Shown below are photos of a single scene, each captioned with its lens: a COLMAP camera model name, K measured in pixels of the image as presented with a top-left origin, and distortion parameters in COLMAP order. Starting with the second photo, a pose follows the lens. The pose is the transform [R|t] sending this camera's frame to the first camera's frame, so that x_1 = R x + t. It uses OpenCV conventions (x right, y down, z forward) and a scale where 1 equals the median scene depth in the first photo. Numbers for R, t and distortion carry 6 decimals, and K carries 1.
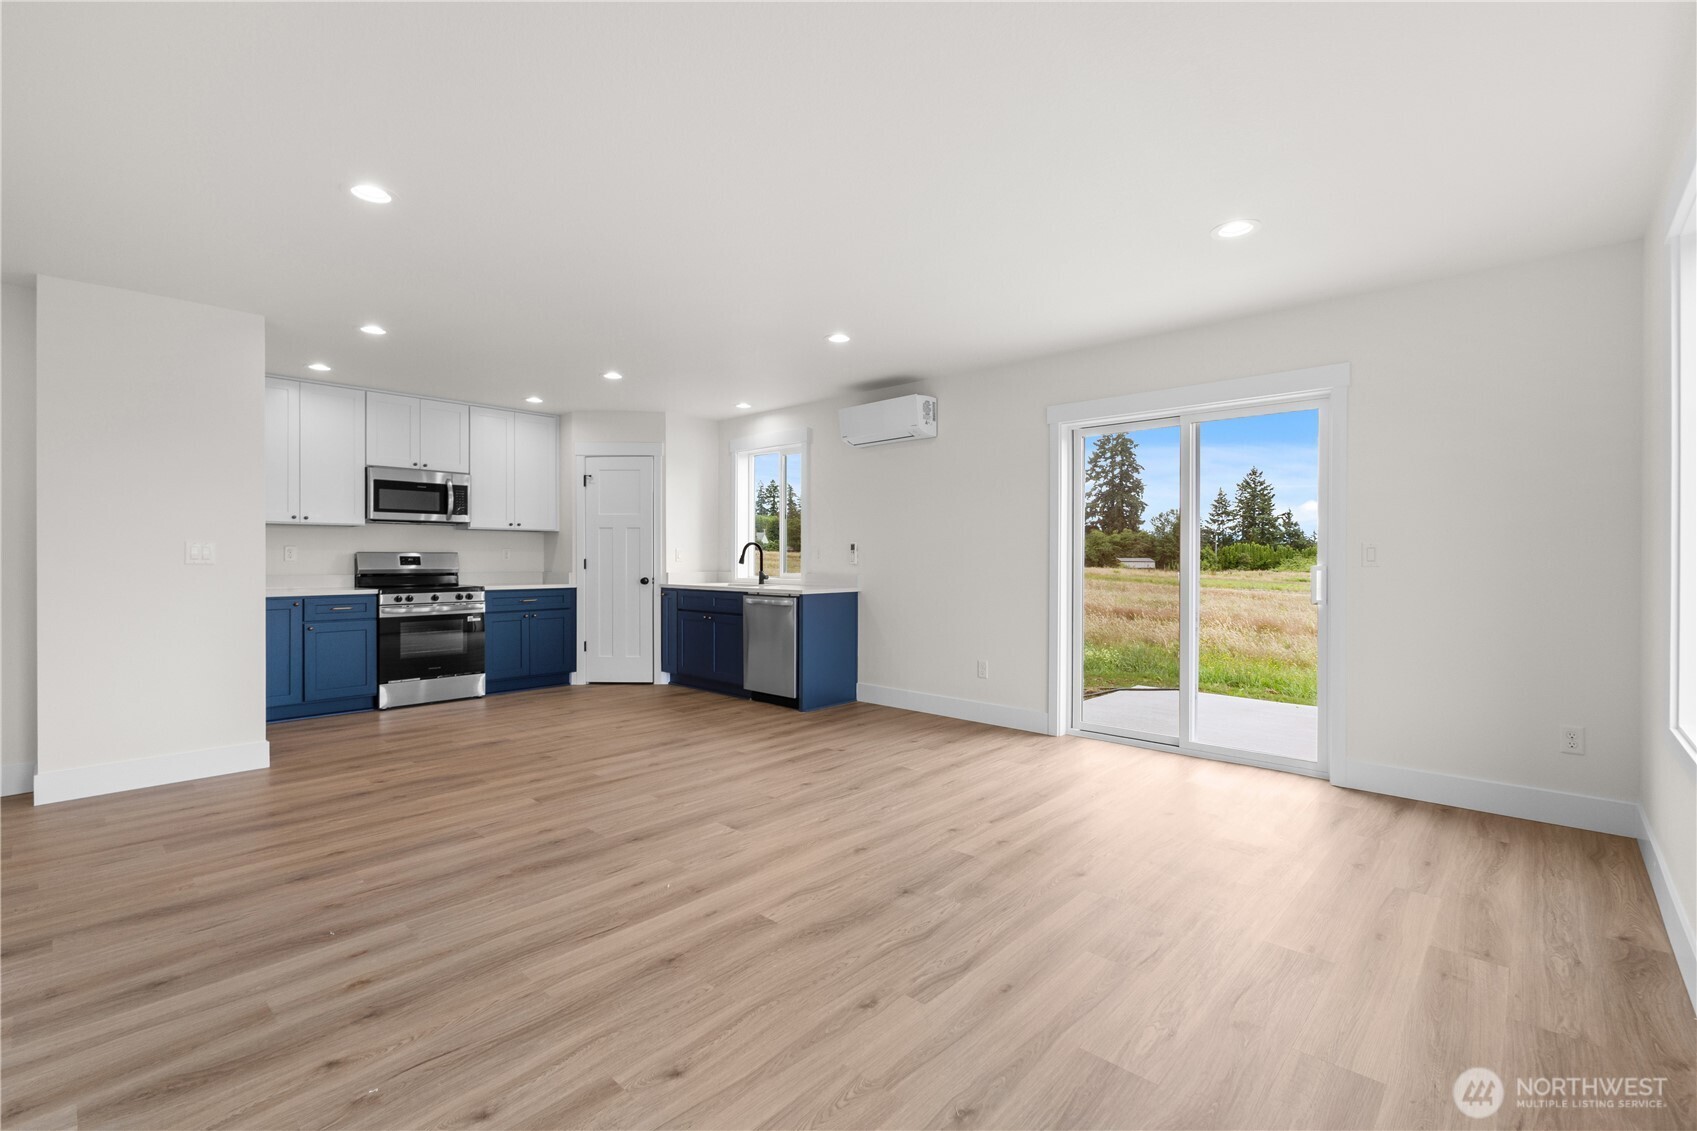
lens RADIAL K [[751.2, 0, 850.0], [0, 751.2, 557.6], [0, 0, 1]] dist [-0.000912, -0.000540]
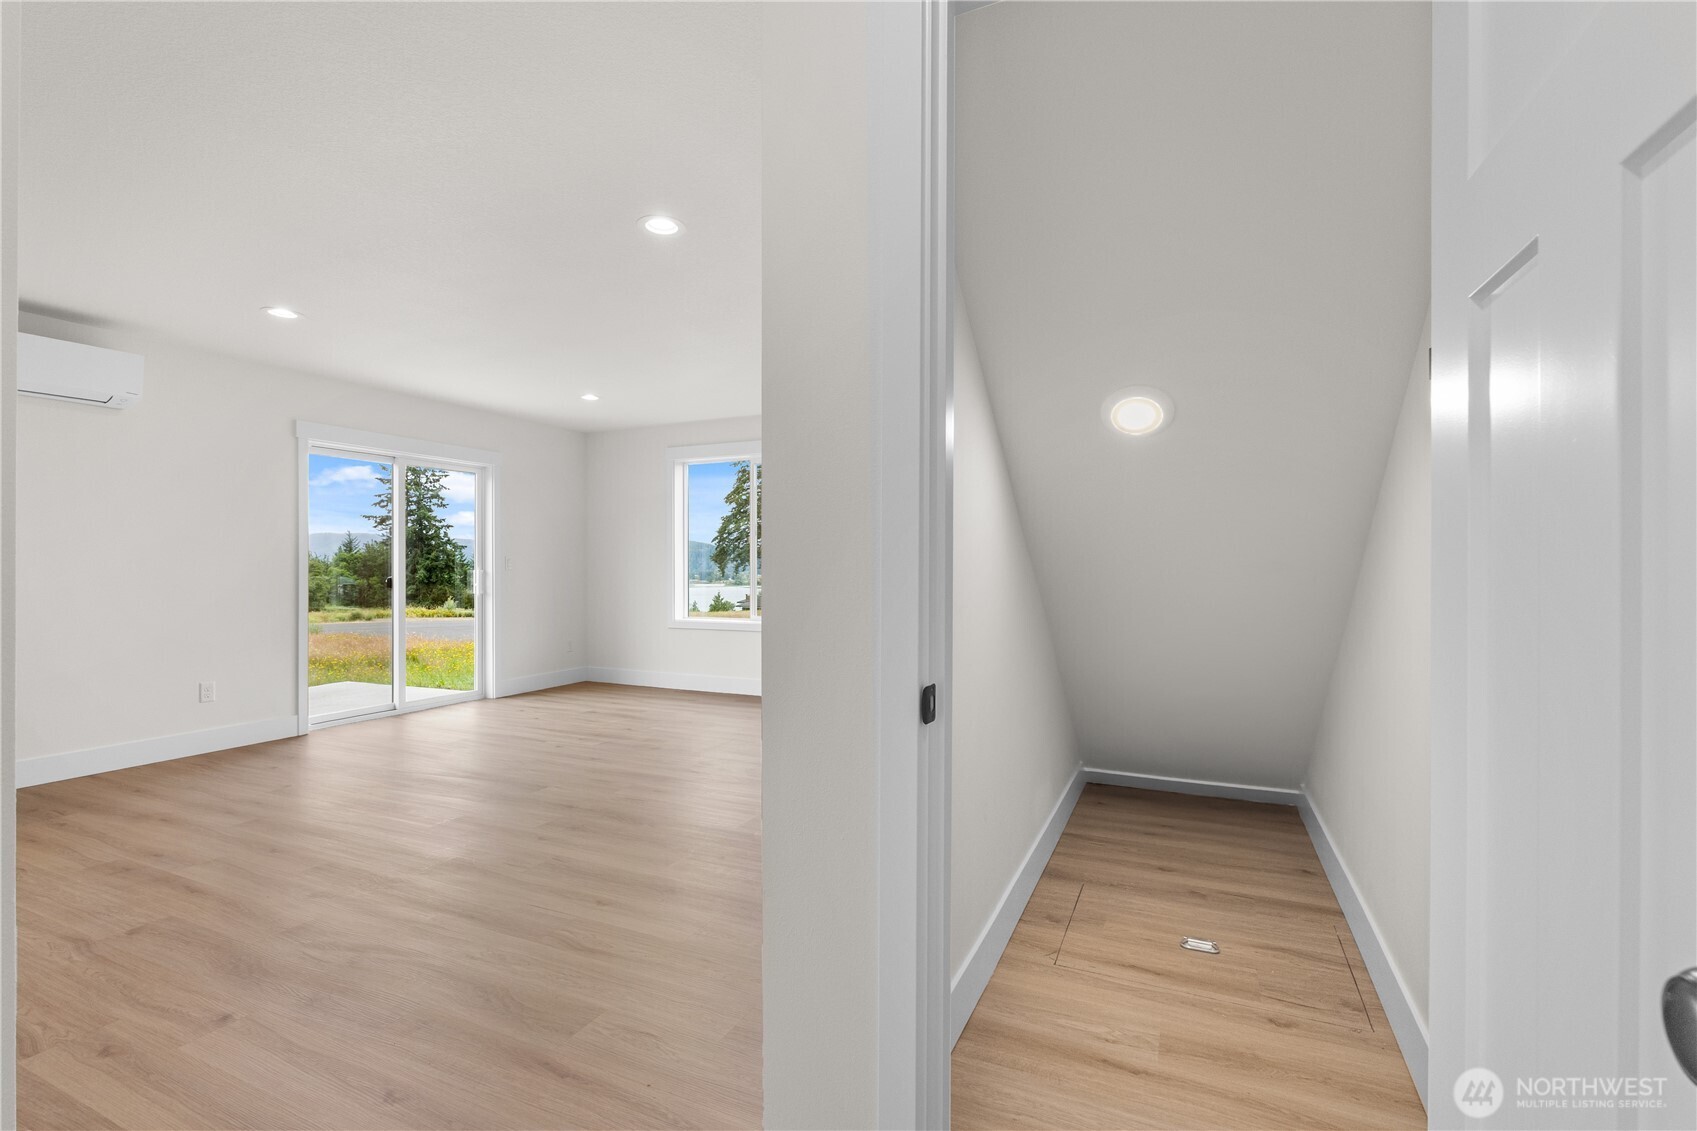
lens RADIAL K [[759.8, 0, 848.5], [0, 759.8, 565.5], [0, 0, 1]] dist [0.000108, 0.000075]
pose [[-0.312122, -0.001668, 0.950040, -0.820432], [0.000782, 0.999998, 0.002013, -0.001324], [-0.950042, 0.001371, -0.312120, 0.508921]]
